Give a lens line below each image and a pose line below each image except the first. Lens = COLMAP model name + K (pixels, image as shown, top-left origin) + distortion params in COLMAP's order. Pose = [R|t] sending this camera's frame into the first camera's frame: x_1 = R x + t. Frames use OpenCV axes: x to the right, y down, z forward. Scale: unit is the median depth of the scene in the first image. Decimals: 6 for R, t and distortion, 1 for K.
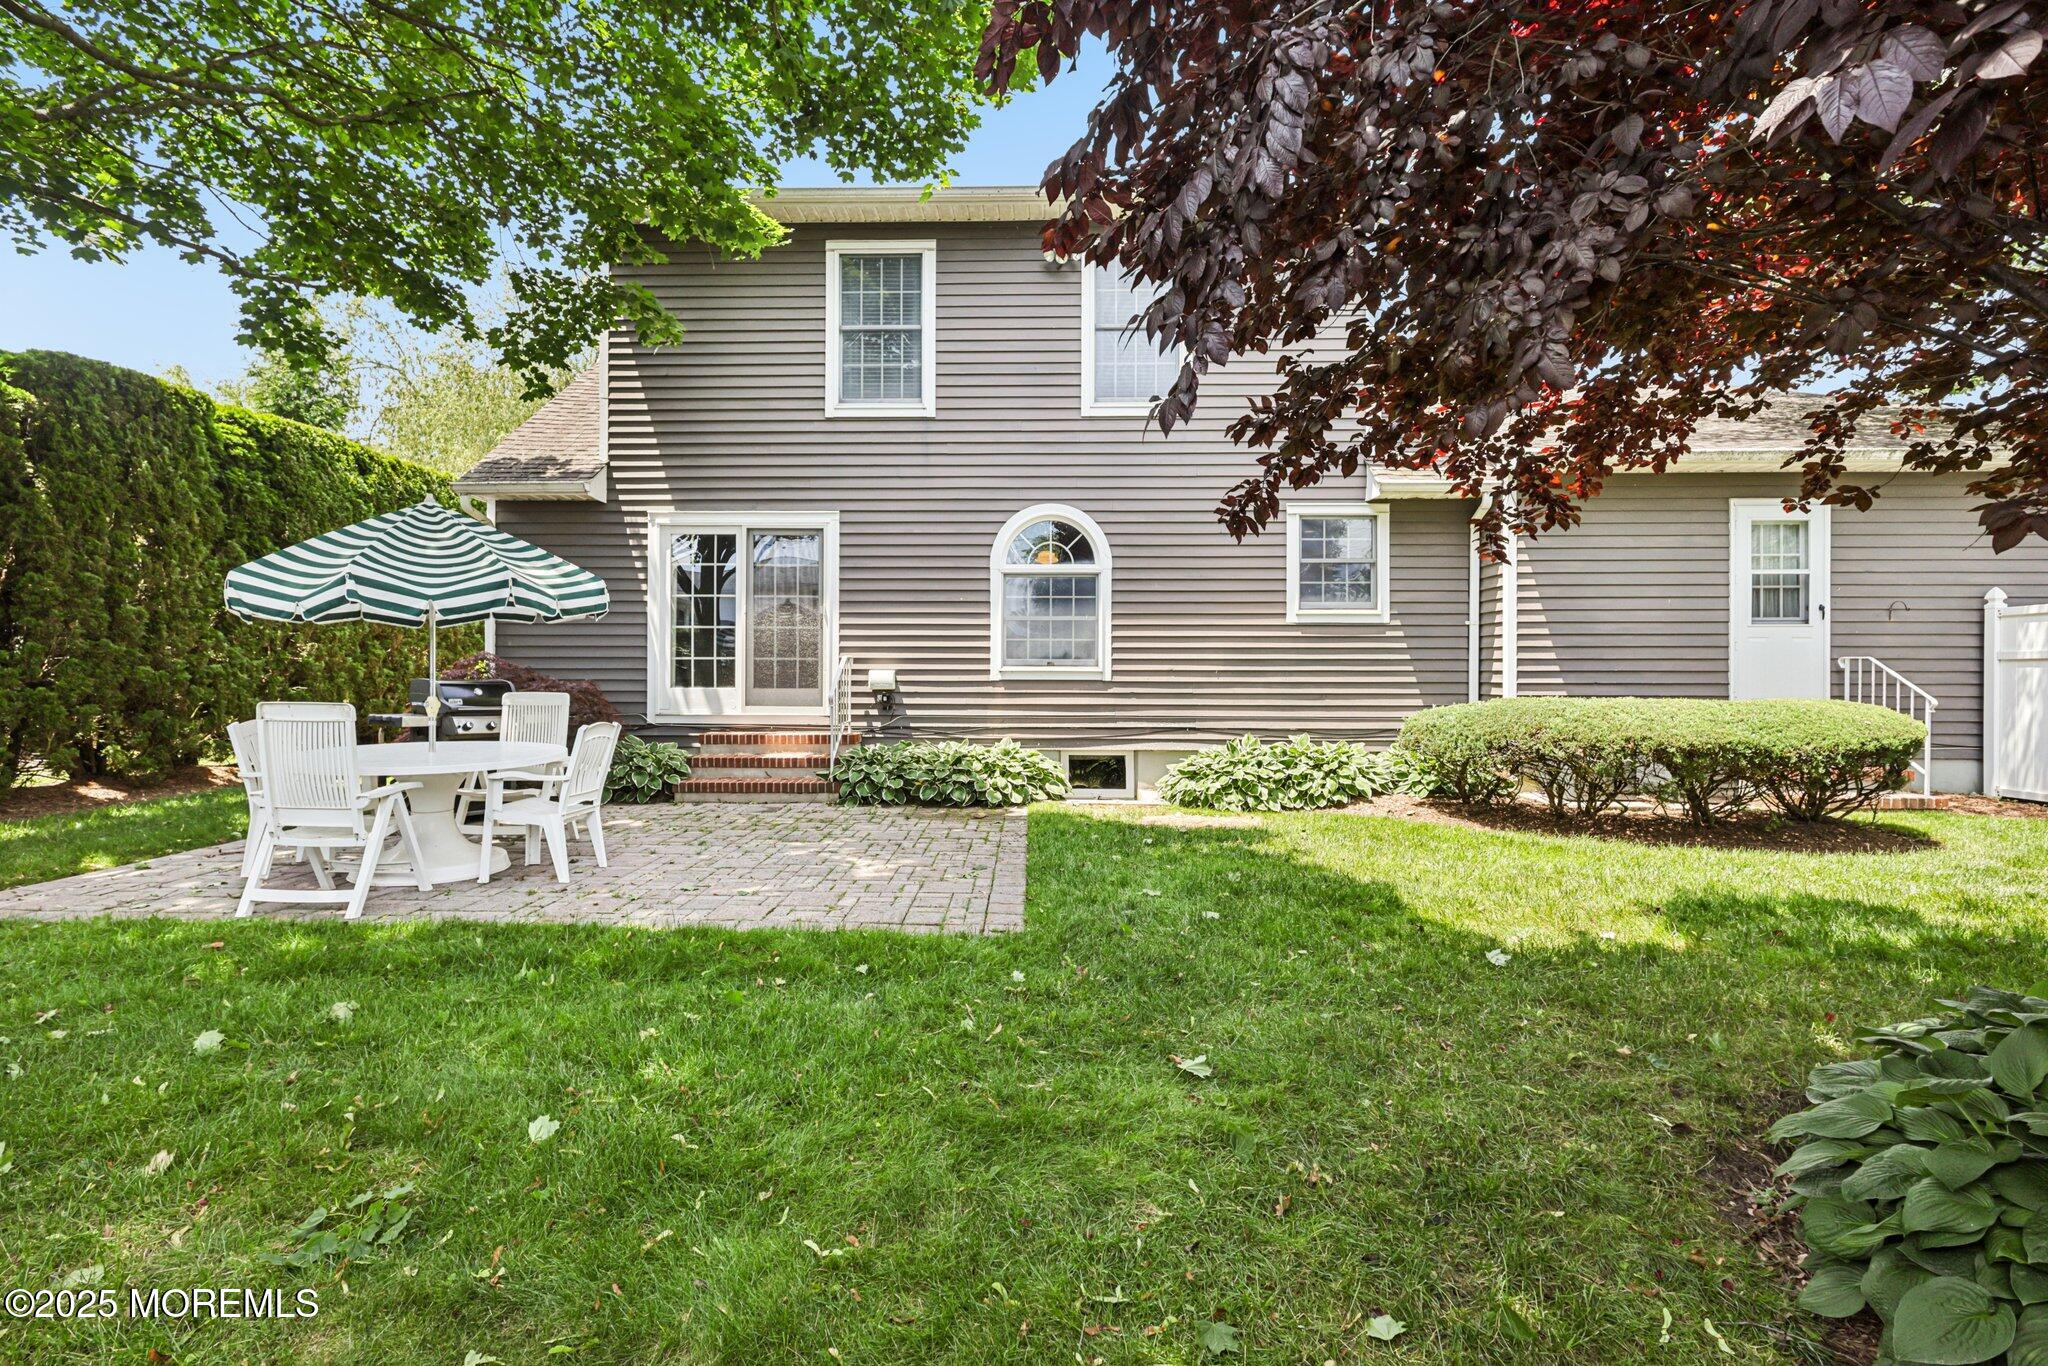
lens RADIAL K [[861.1, 0, 1009.3], [0, 861.1, 684.1], [0, 0, 1]] dist [-0.001926, 0.000105]
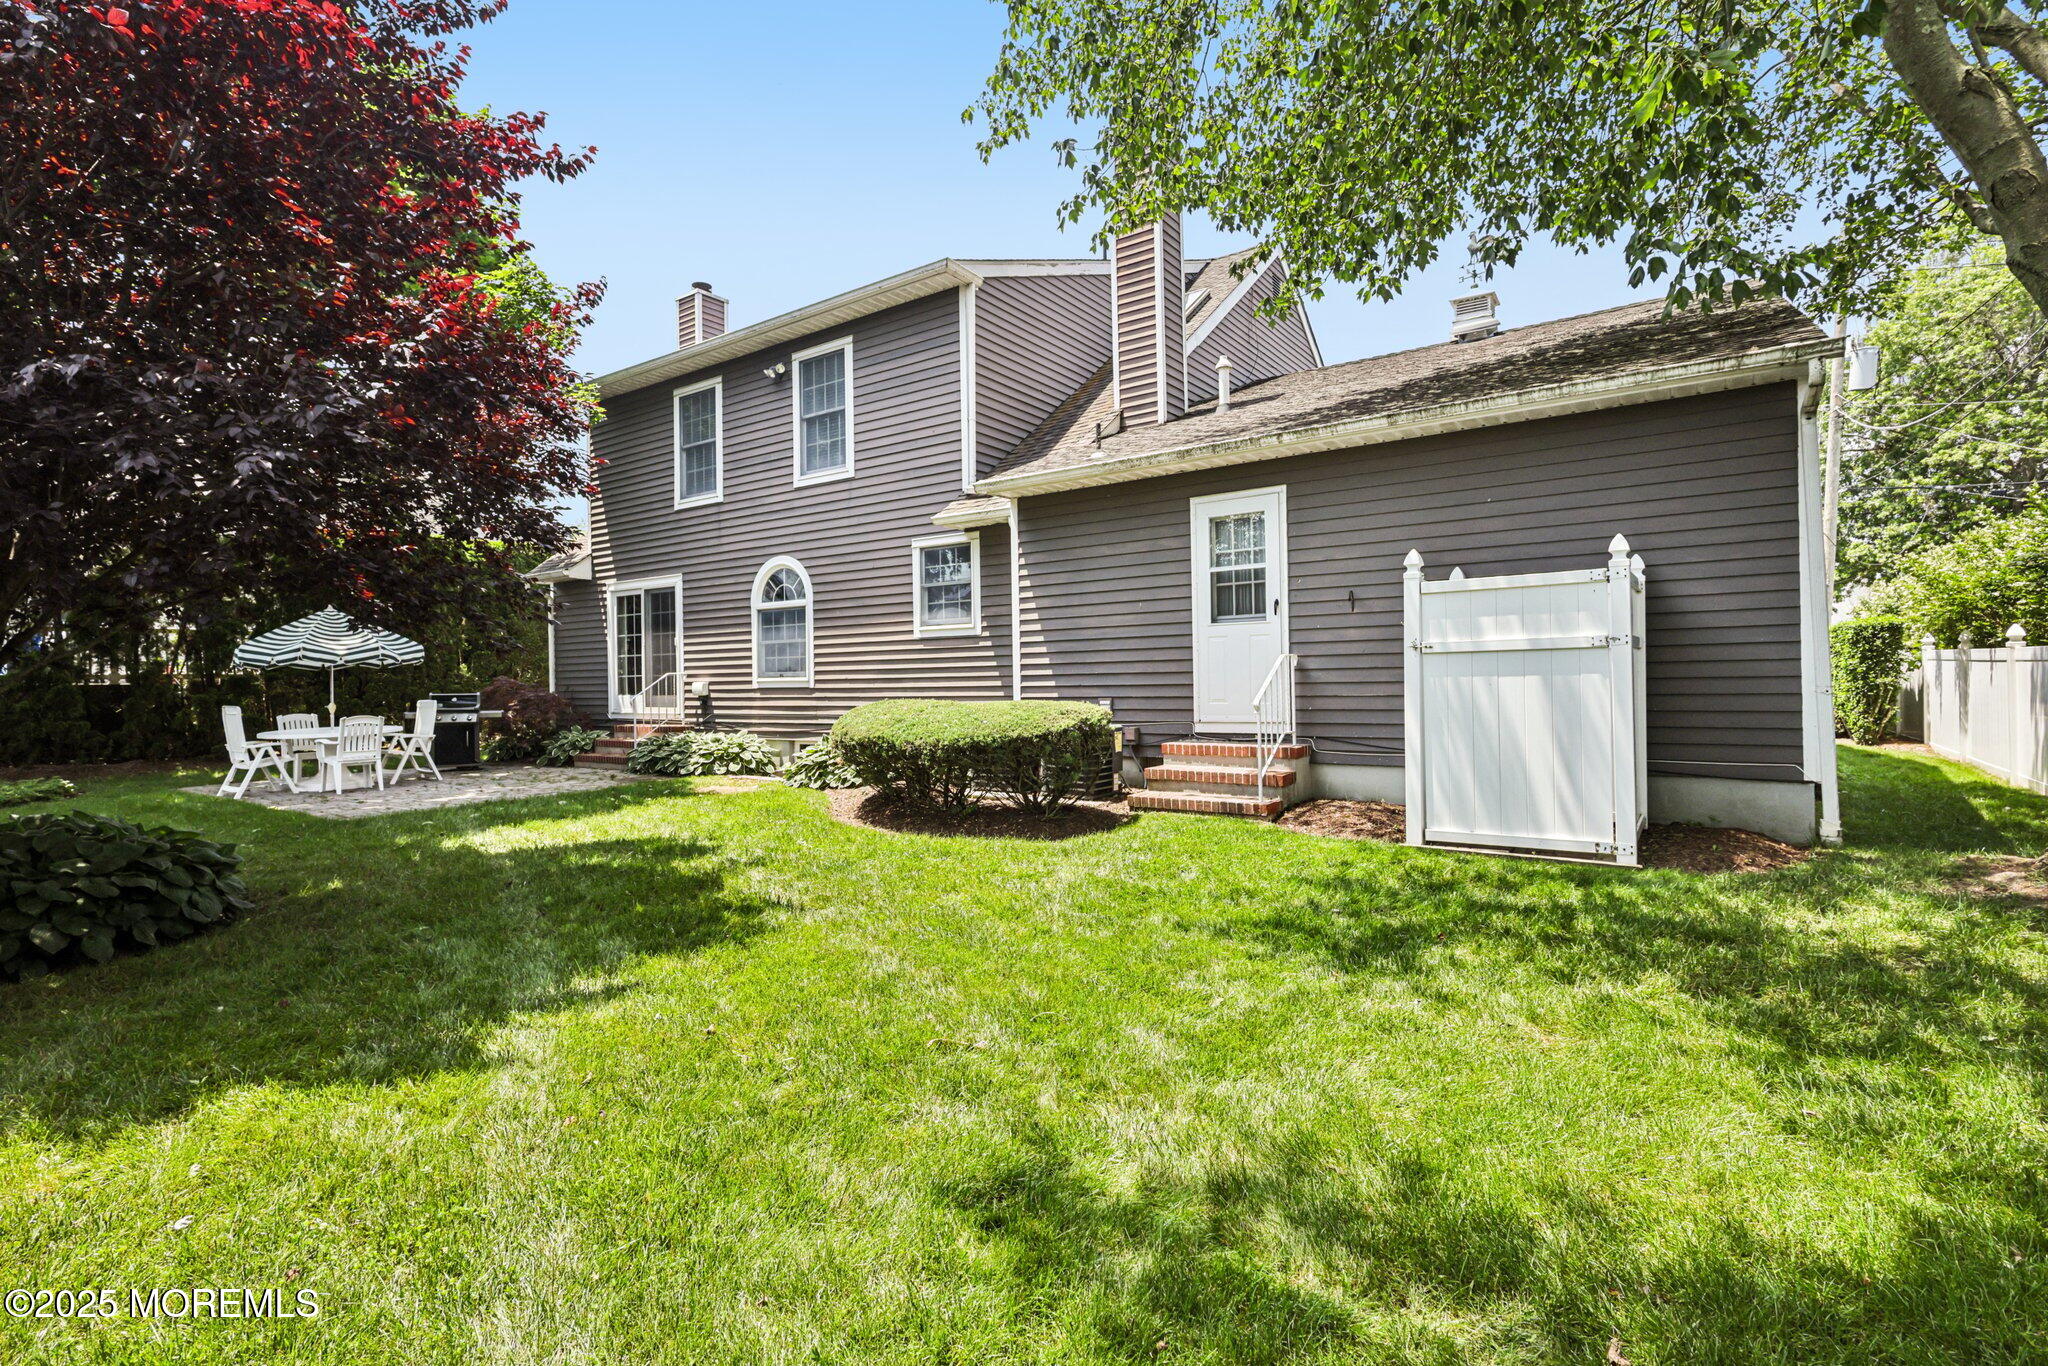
lens RADIAL K [[932.2, 0, 1015.9], [0, 932.2, 675.1], [0, 0, 1]] dist [-0.000498, 0.000203]
pose [[0.834524, -0.019097, -0.550640, 1.151375], [0.015298, 0.999817, -0.011491, -0.002172], [0.550759, 0.001166, 0.834664, -0.006968]]
